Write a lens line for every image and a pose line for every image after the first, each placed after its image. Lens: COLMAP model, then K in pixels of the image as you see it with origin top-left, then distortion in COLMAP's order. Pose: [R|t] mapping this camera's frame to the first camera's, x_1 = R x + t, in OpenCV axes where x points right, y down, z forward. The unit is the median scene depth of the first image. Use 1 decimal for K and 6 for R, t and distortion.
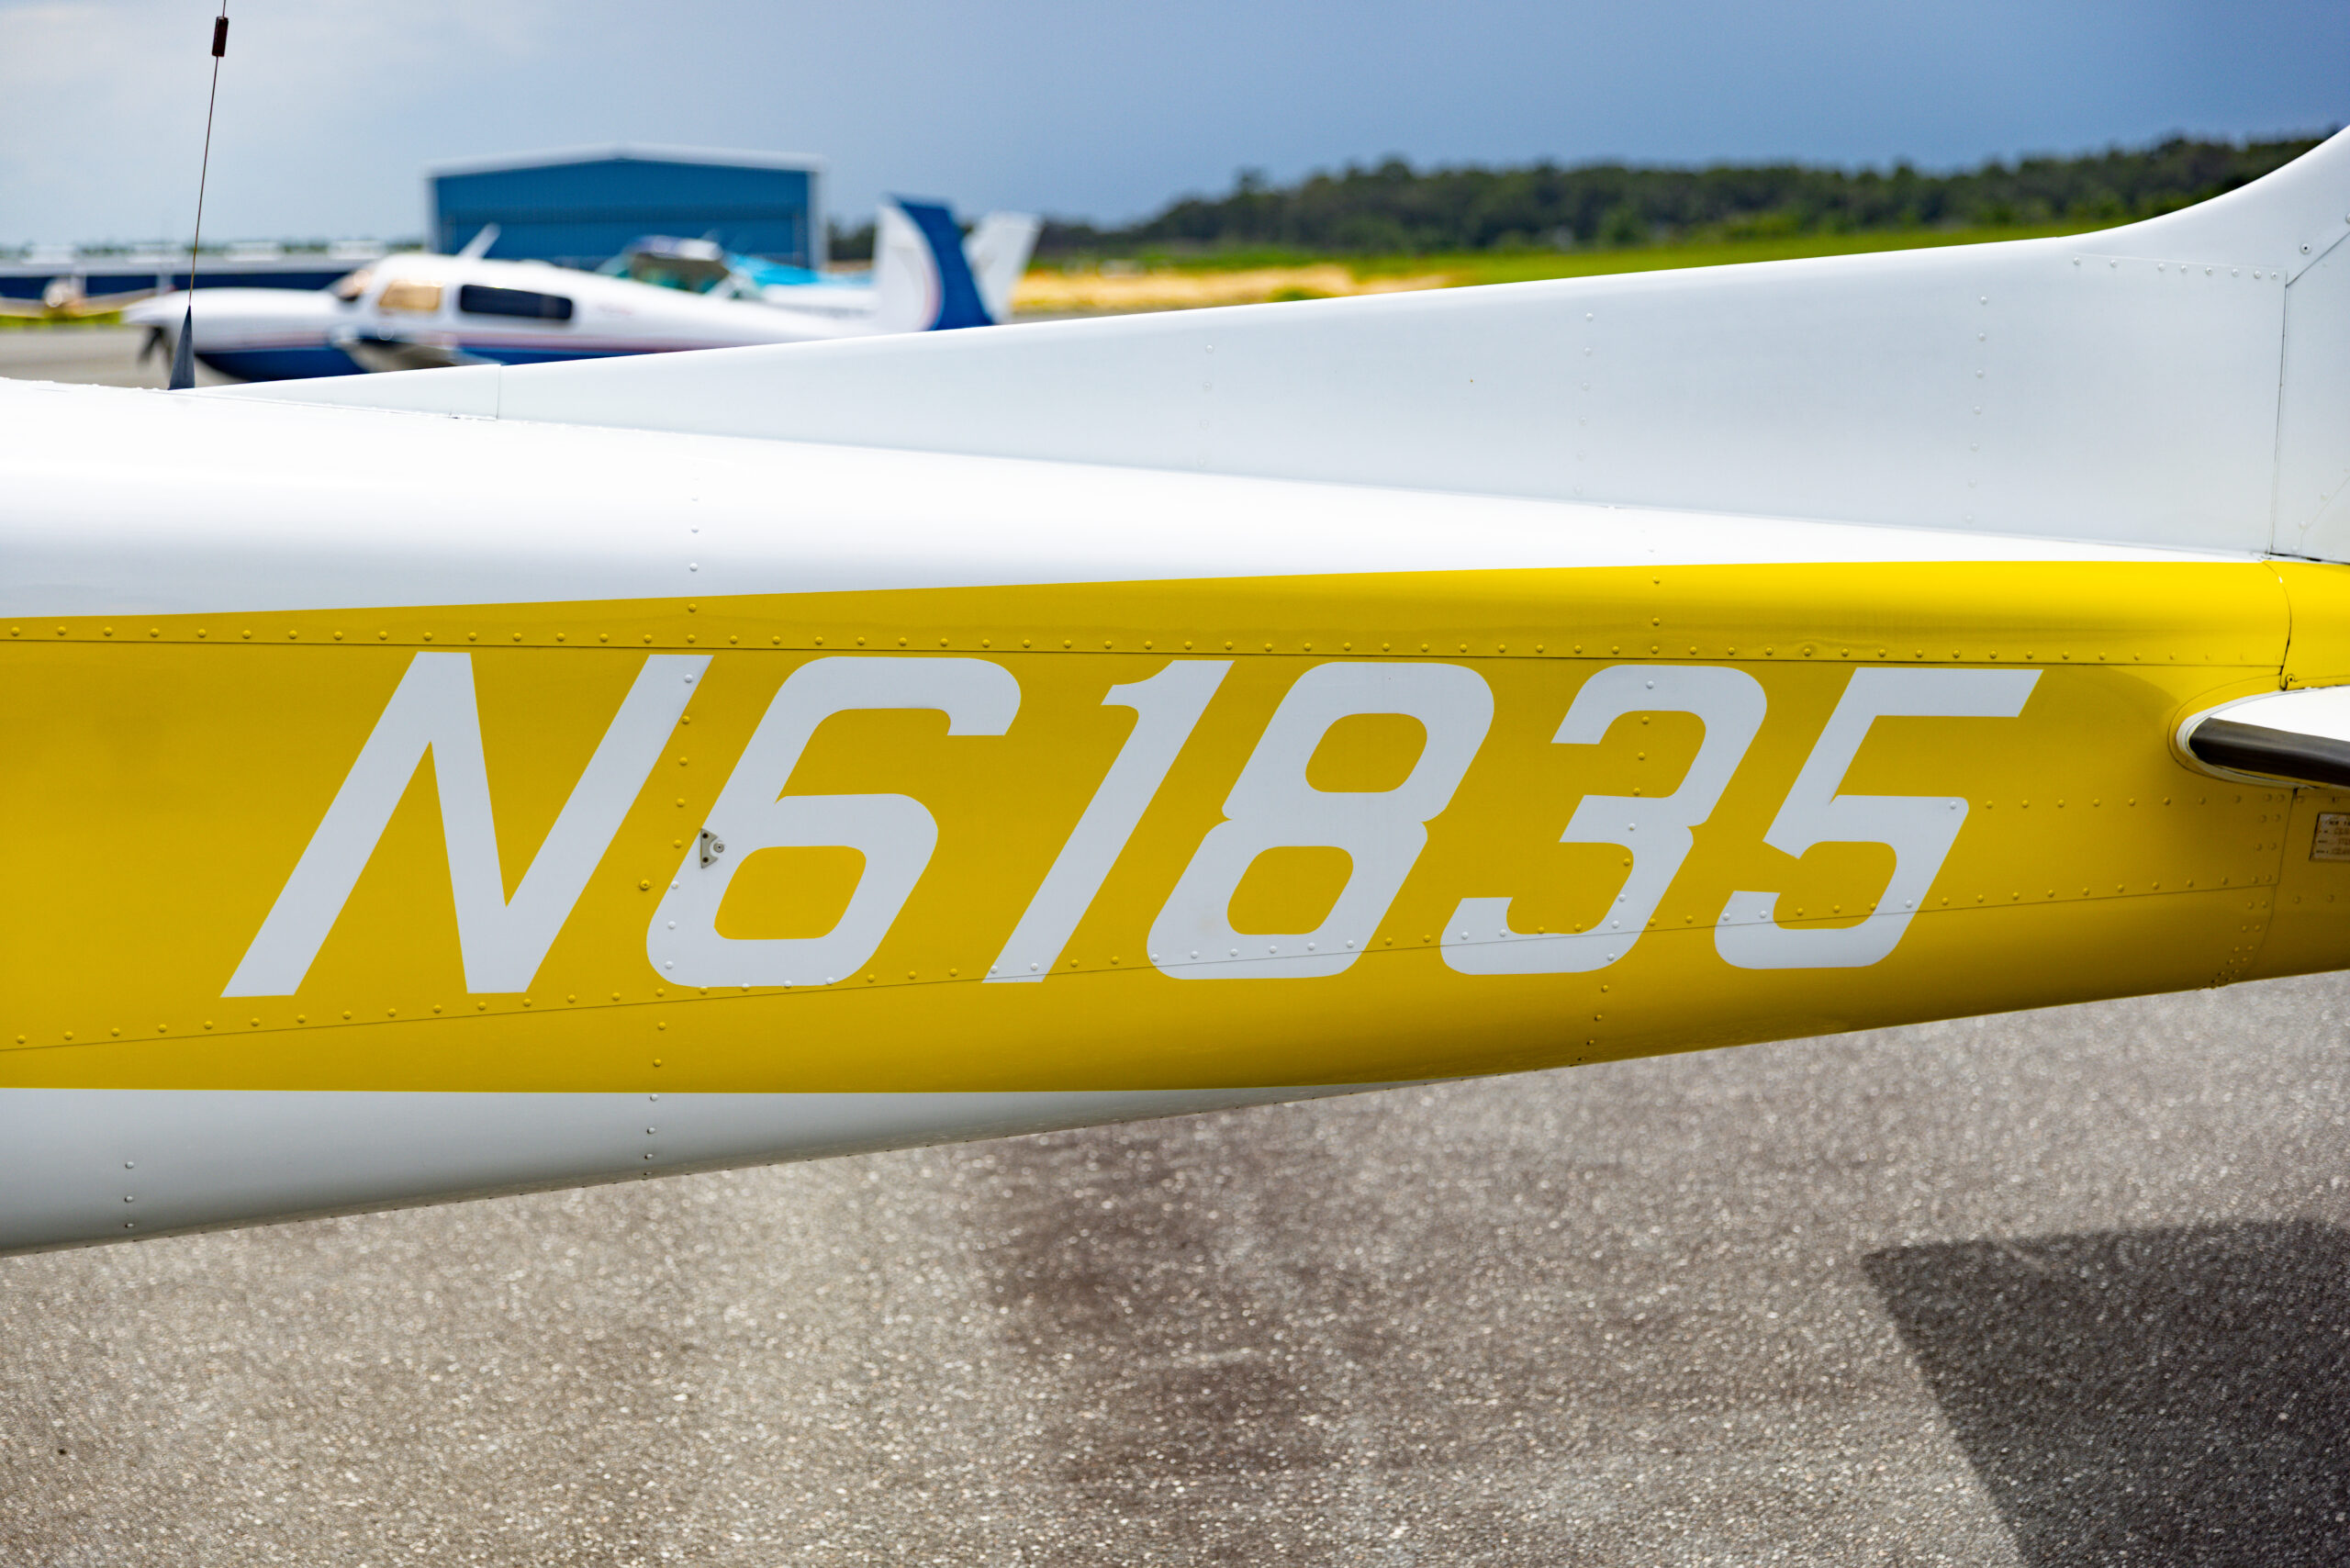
lens RADIAL K [[3955.0, 0, 1172.4], [0, 3955.0, 774.3], [0, 0, 1]] dist [0.098483, 0.000000]
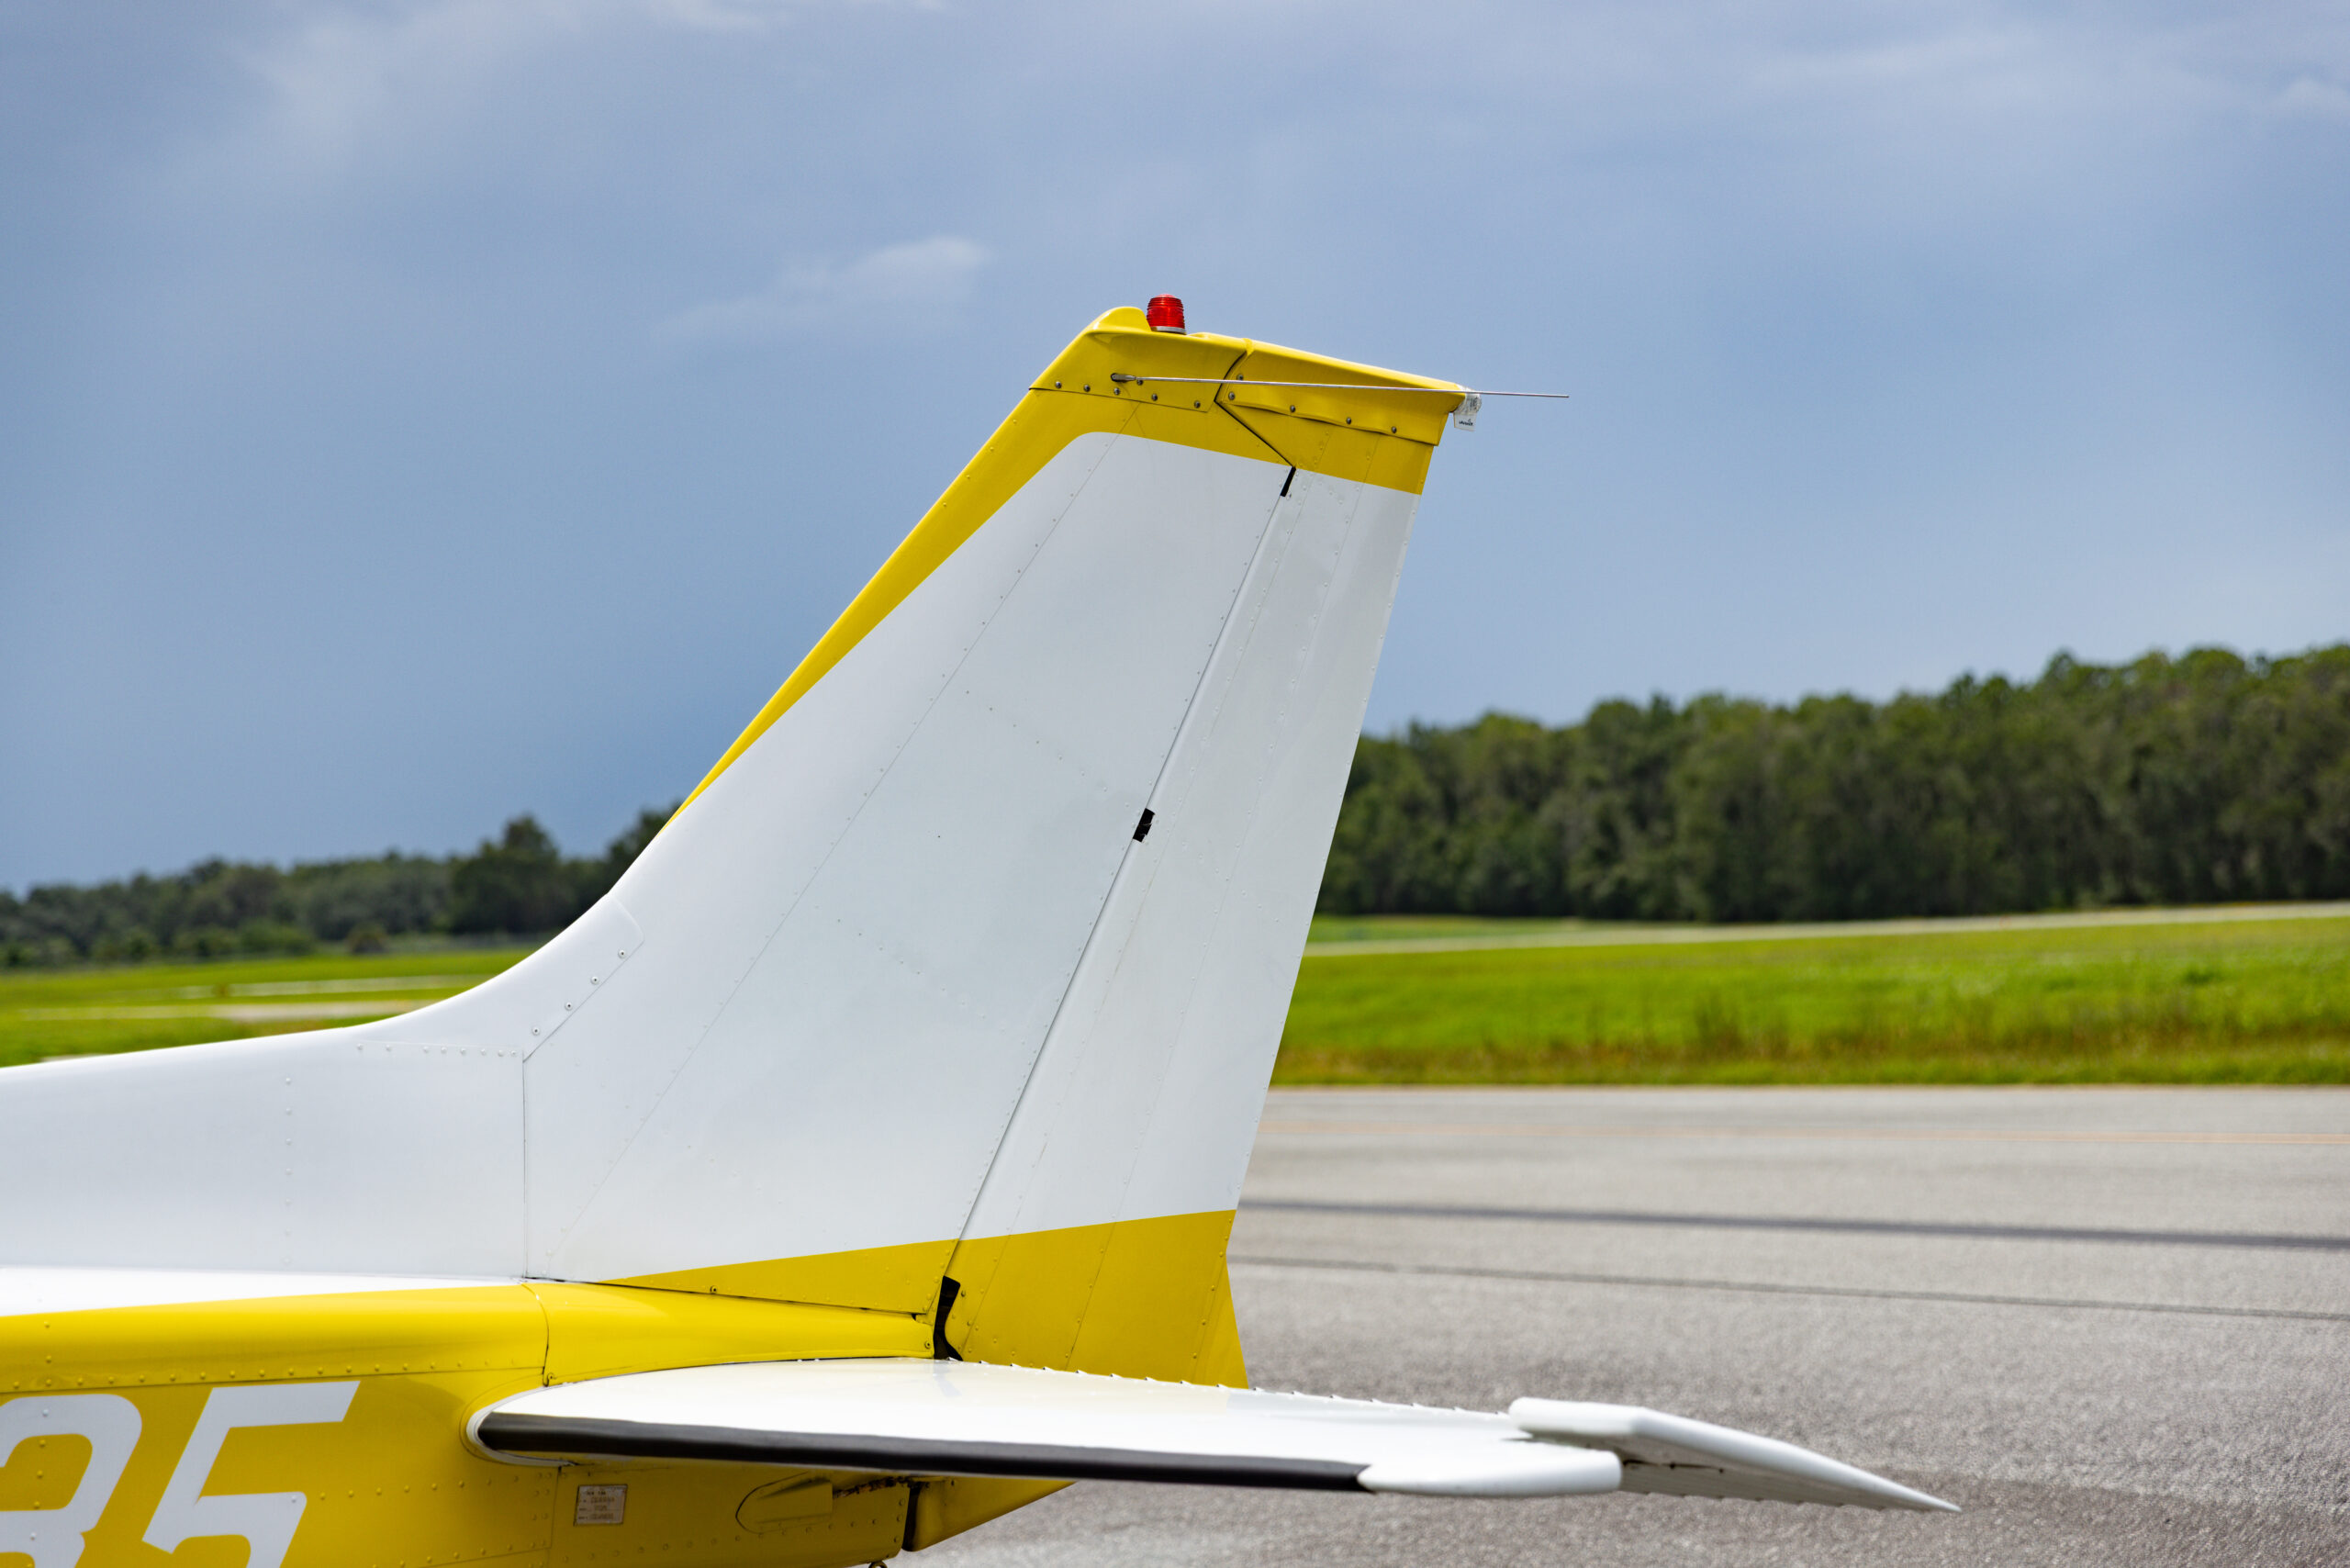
lens RADIAL K [[4821.3, 0, 1175.8], [0, 4821.3, 782.3], [0, 0, 1]] dist [0.070031, 0.000000]
pose [[0.904453, -0.013624, 0.426357, -0.183538], [0.087631, 0.984107, -0.154451, 0.043756], [-0.417476, 0.177056, 0.891272, -0.456135]]
